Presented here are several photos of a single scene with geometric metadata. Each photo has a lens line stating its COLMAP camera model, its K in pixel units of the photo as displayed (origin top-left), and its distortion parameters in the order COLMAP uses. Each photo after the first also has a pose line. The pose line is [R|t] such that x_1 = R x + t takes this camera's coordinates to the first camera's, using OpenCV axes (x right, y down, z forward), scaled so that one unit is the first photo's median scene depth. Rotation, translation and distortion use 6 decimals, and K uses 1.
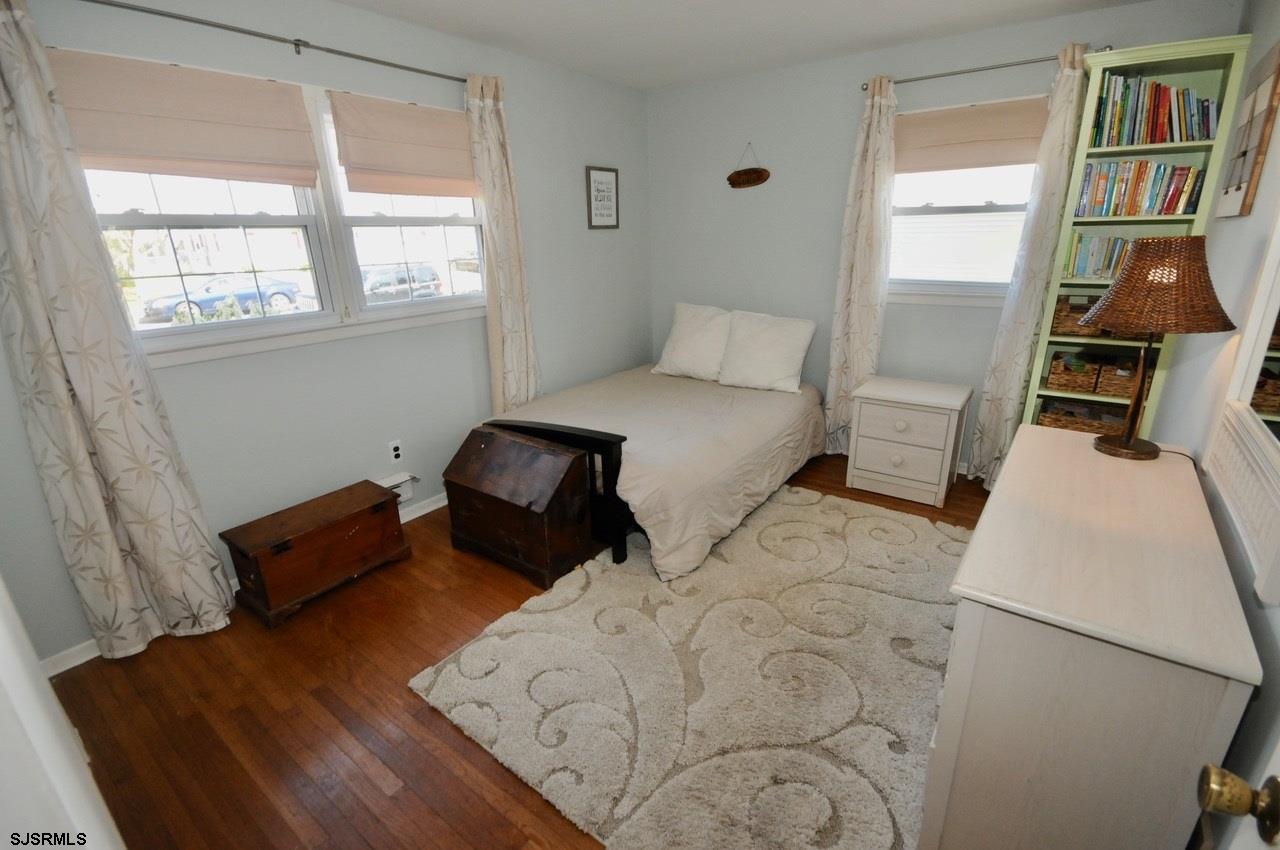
lens RADIAL K [[579.6, 0, 649.5], [0, 579.6, 434.9], [0, 0, 1]] dist [0.014303, -0.011268]
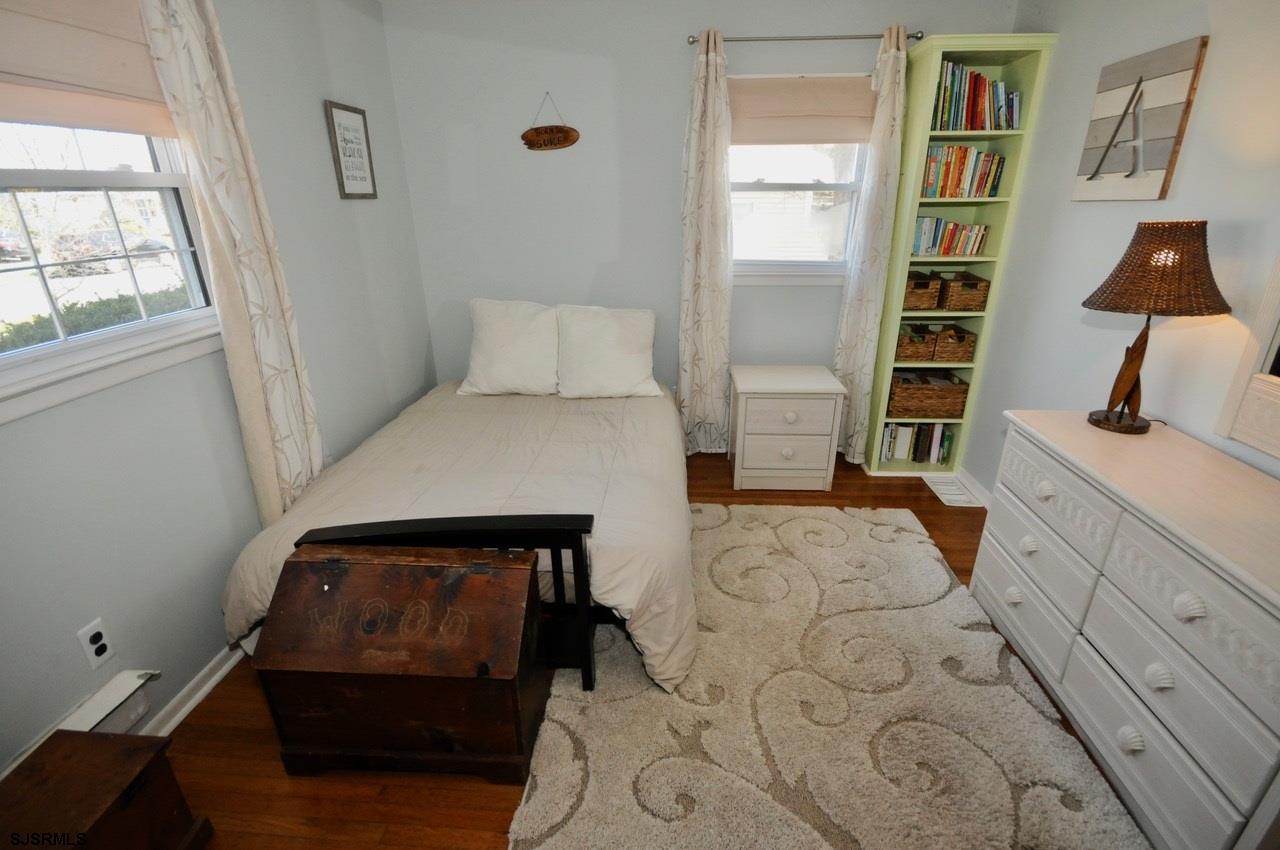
lens RADIAL K [[579.6, 0, 649.5], [0, 579.6, 434.9], [0, 0, 1]] dist [0.014303, -0.011268]
pose [[0.838038, -0.188562, 0.511993, -0.249027], [0.167006, 0.981994, 0.088302, -0.108470], [-0.519424, 0.011506, 0.854439, 0.306355]]
